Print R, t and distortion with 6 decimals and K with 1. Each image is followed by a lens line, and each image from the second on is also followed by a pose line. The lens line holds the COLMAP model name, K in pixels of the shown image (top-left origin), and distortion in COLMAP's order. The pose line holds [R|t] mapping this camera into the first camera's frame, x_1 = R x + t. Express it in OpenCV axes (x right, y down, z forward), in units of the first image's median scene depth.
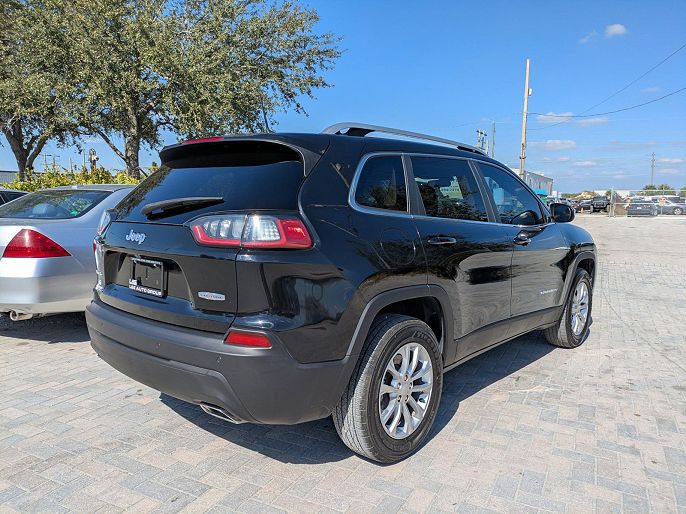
lens RADIAL K [[511.1, 0, 343.0], [0, 511.1, 257.0], [0, 0, 1]] dist [0.000473, -0.000686]
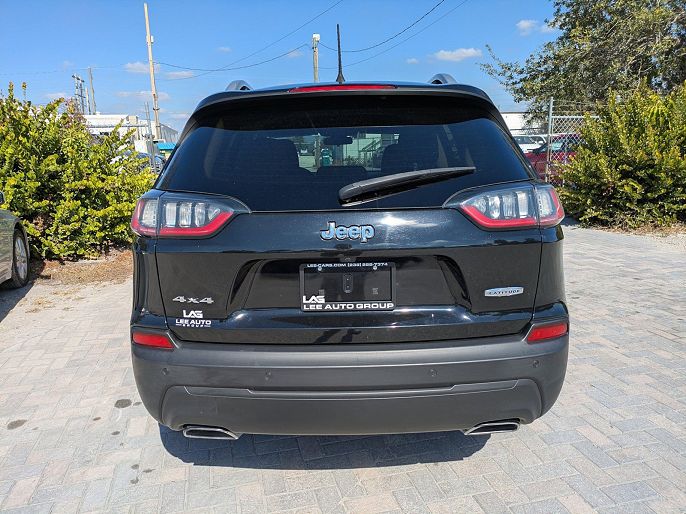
lens RADIAL K [[511.1, 0, 343.0], [0, 511.1, 257.0], [0, 0, 1]] dist [0.000473, -0.000686]
pose [[0.749491, -0.153751, 0.643913, -0.784993], [0.095471, 0.987592, 0.124688, -0.084027], [-0.655095, -0.031977, 0.754870, 0.455637]]
